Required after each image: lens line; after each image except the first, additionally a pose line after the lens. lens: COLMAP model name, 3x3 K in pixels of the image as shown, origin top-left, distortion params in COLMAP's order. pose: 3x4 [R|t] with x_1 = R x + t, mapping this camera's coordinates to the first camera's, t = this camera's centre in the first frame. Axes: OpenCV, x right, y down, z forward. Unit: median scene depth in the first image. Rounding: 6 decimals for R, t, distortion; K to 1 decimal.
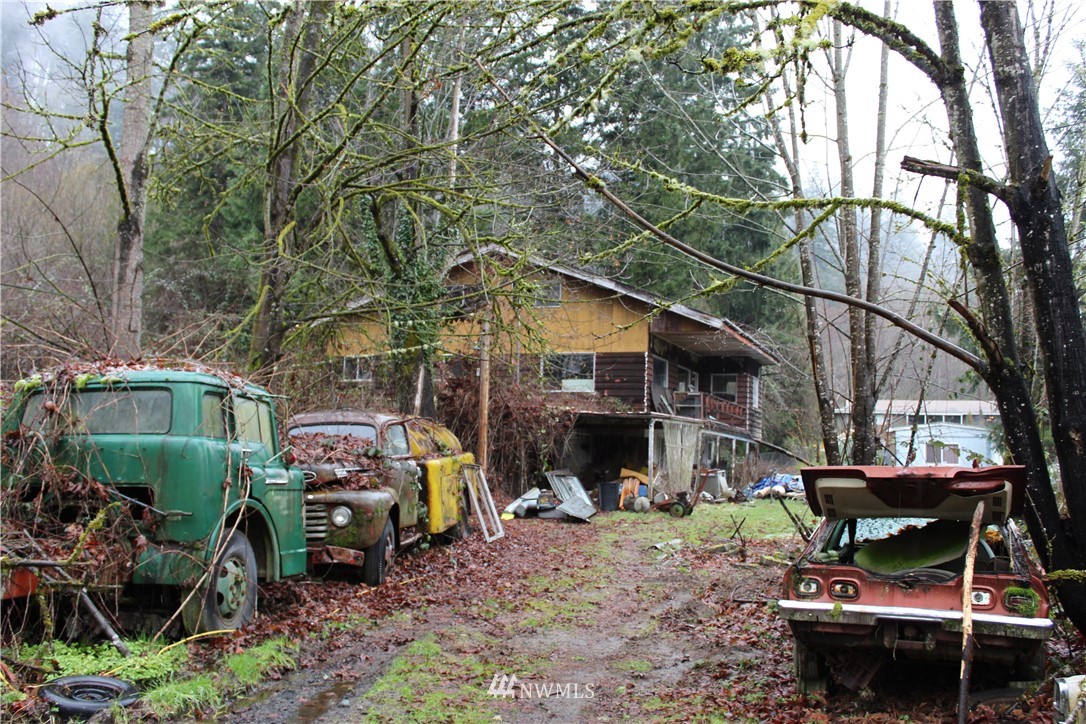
lens RADIAL K [[1011.3, 0, 543.0], [0, 1011.3, 359.9], [0, 0, 1]] dist [-0.051264, 0.000000]
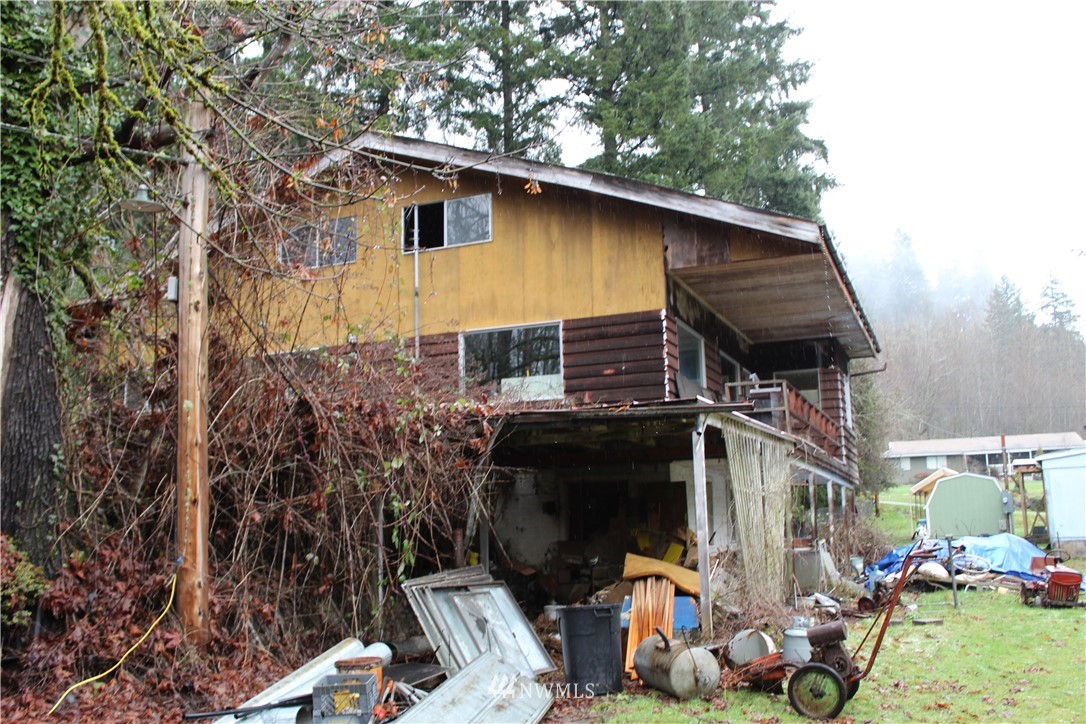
lens RADIAL K [[1011.3, 0, 545.6], [0, 1011.3, 361.4], [0, 0, 1]] dist [-0.051264, 0.000000]
pose [[0.998472, -0.055145, 0.003609, 0.049808], [0.055262, 0.996063, -0.069309, 0.058640], [0.000227, 0.069402, 0.997589, 0.608273]]
